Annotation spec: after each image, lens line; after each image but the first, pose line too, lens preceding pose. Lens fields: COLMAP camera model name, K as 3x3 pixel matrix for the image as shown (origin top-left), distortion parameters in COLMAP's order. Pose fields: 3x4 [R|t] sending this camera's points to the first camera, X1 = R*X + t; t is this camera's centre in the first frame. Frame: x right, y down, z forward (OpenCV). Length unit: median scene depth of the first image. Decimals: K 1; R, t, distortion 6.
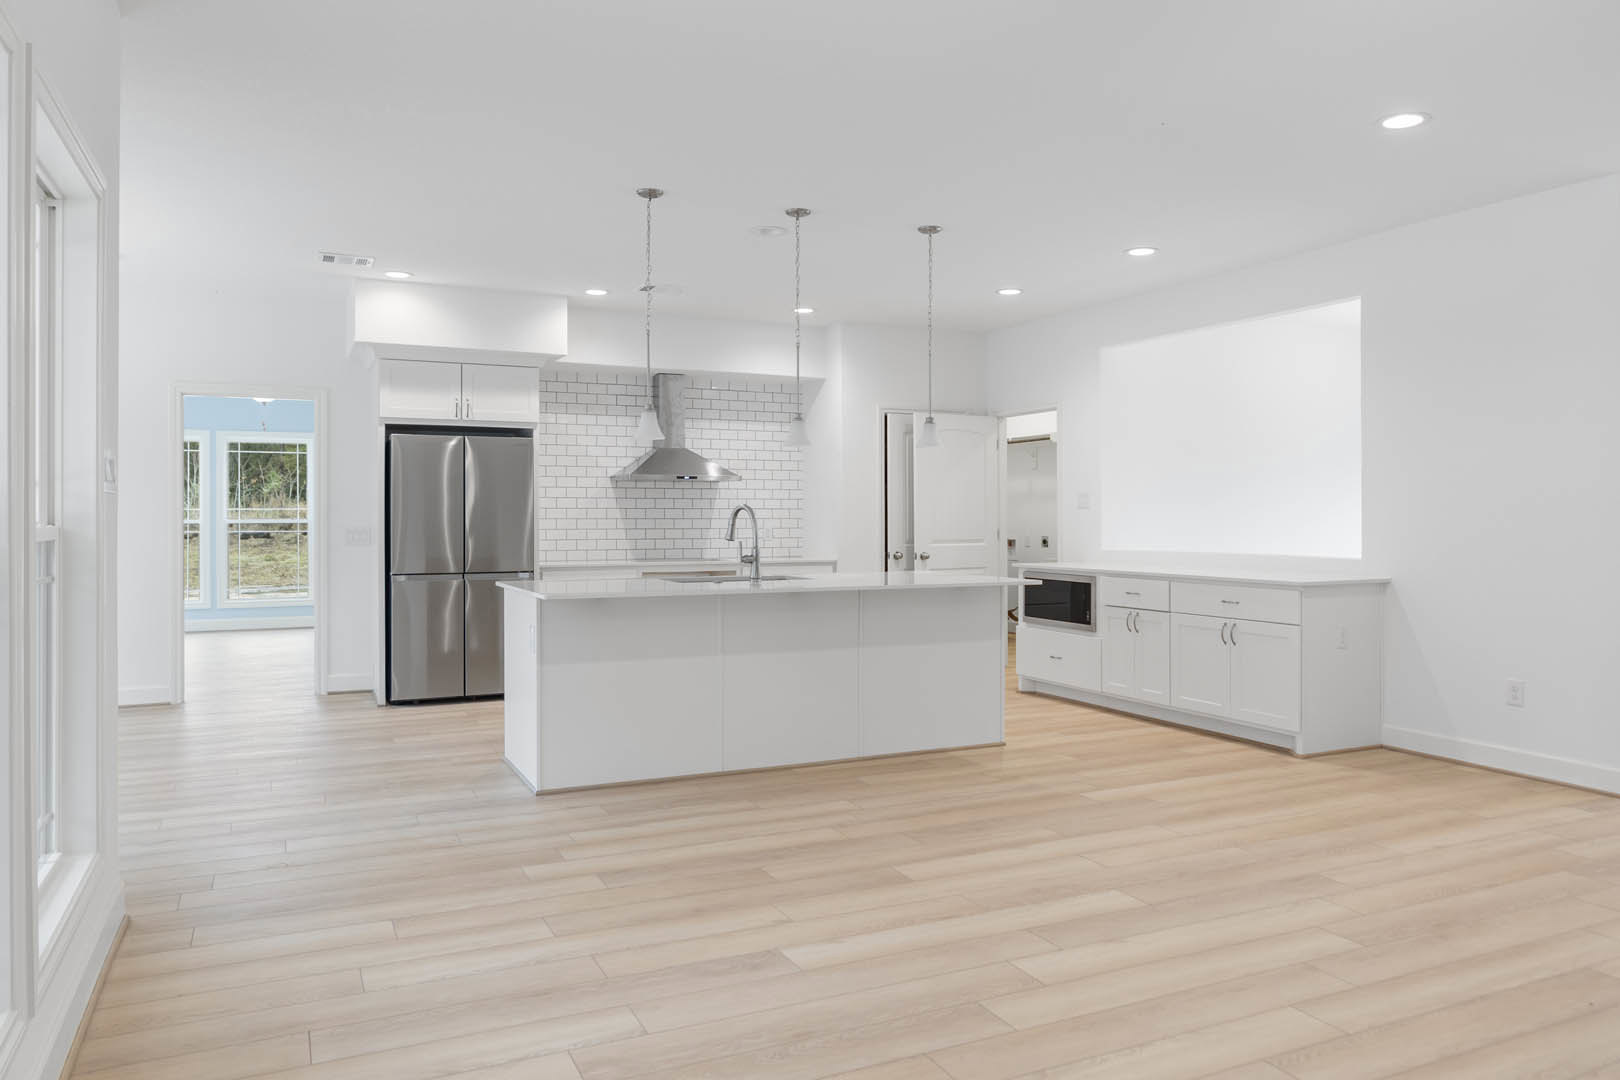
lens RADIAL K [[1151.0, 0, 827.4], [0, 1151.0, 526.5], [0, 0, 1]] dist [-0.006869, 0.010537]
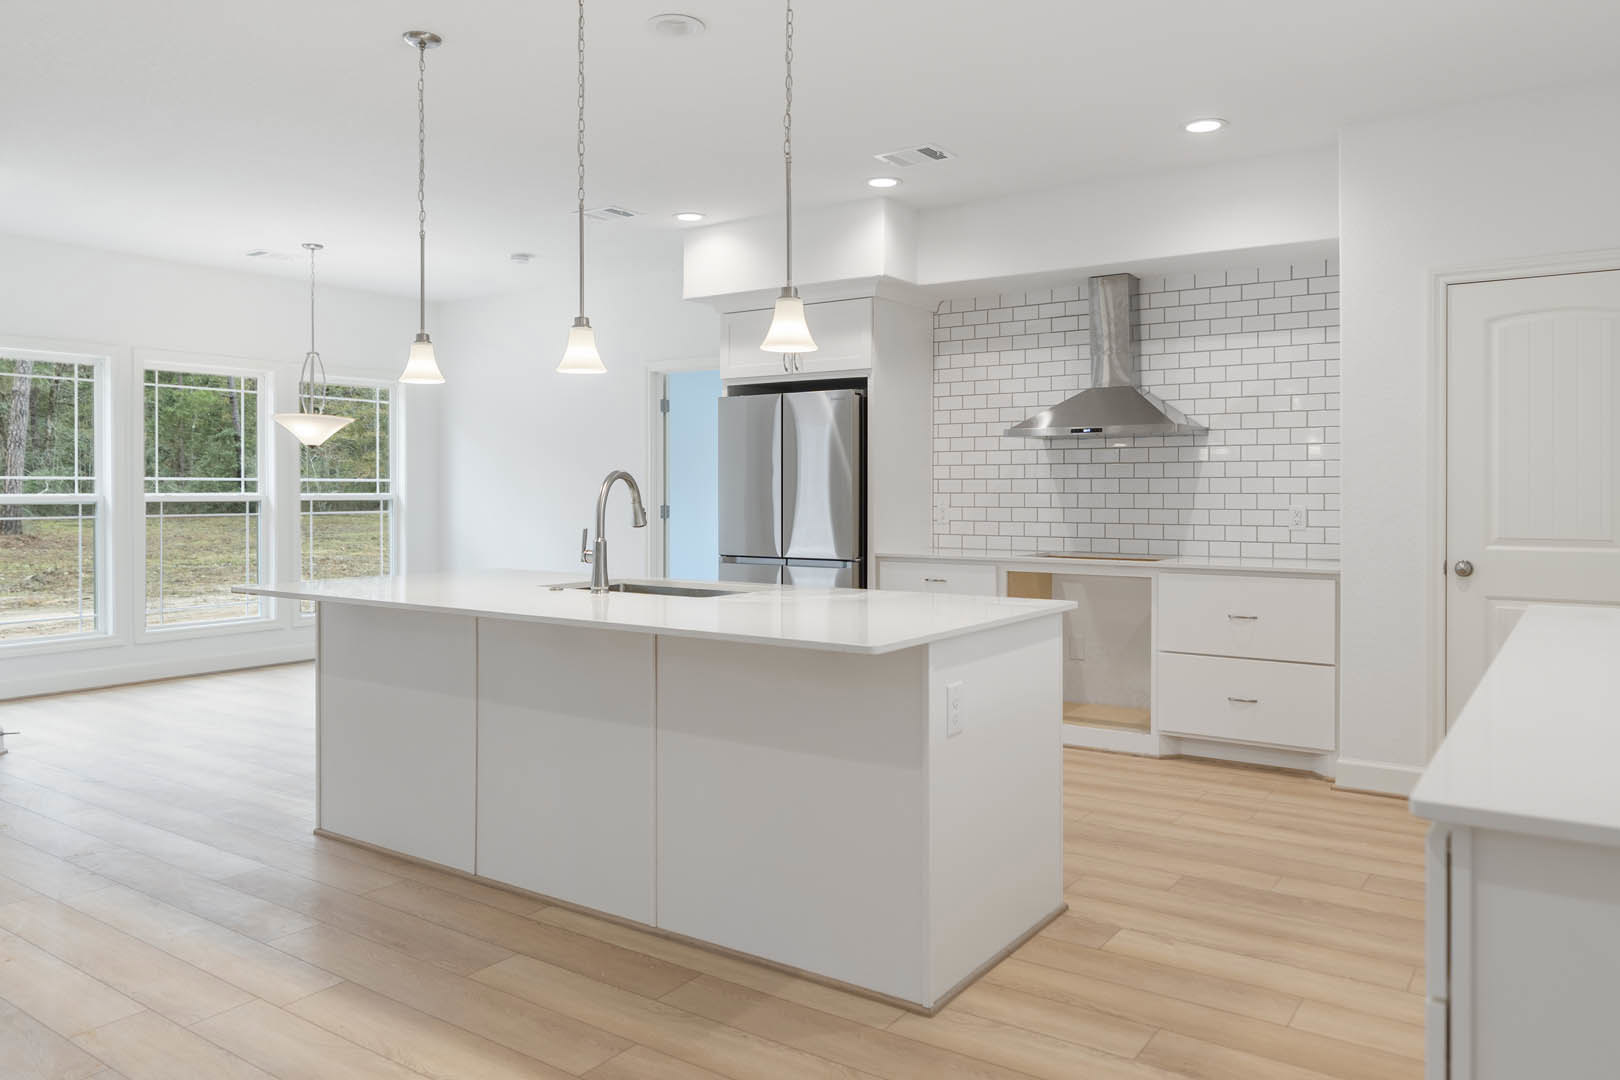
lens RADIAL K [[1151.0, 0, 787.6], [0, 1151.0, 496.4], [0, 0, 1]] dist [-0.006869, 0.010537]
pose [[0.478778, 0.004965, -0.877922, 0.377579], [-0.006959, 0.999974, 0.001861, -0.005336], [0.877909, 0.005218, 0.478800, 0.549208]]
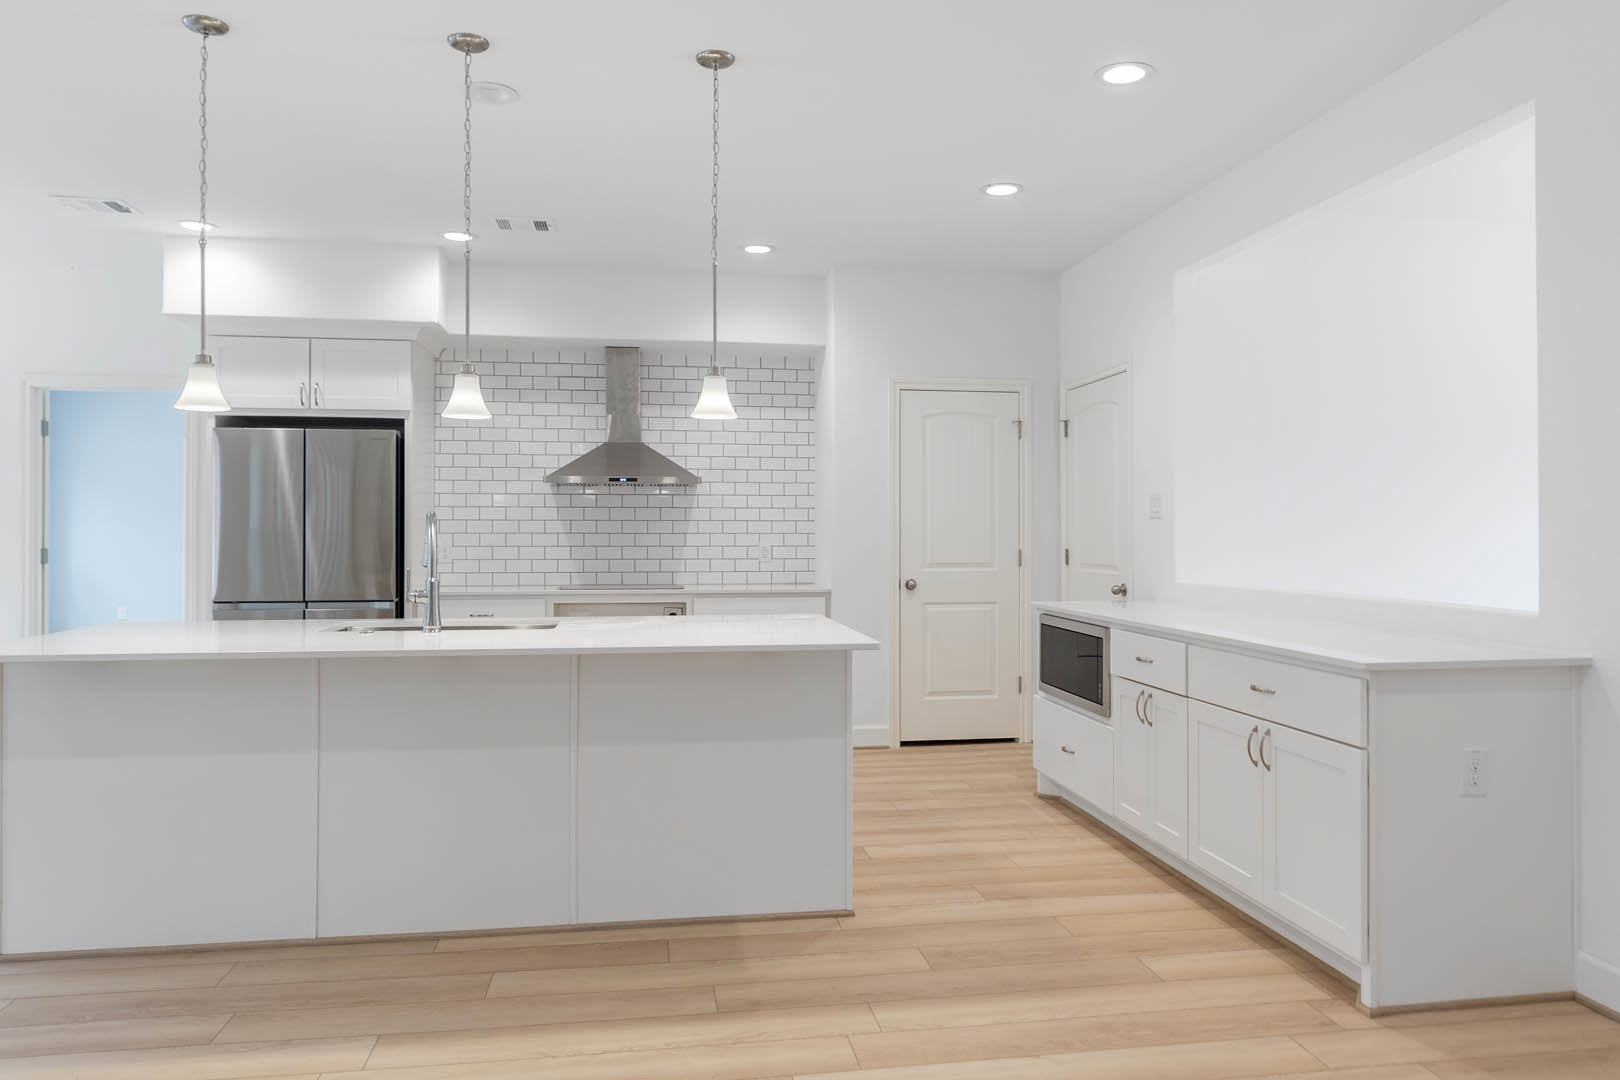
lens RADIAL K [[1151.0, 0, 824.2], [0, 1151.0, 533.2], [0, 0, 1]] dist [-0.006869, 0.010537]
pose [[0.955959, 0.001275, -0.293497, 0.234117], [-0.003034, 0.999980, -0.005538, -0.003238], [0.293484, 0.006185, 0.955944, 0.316347]]
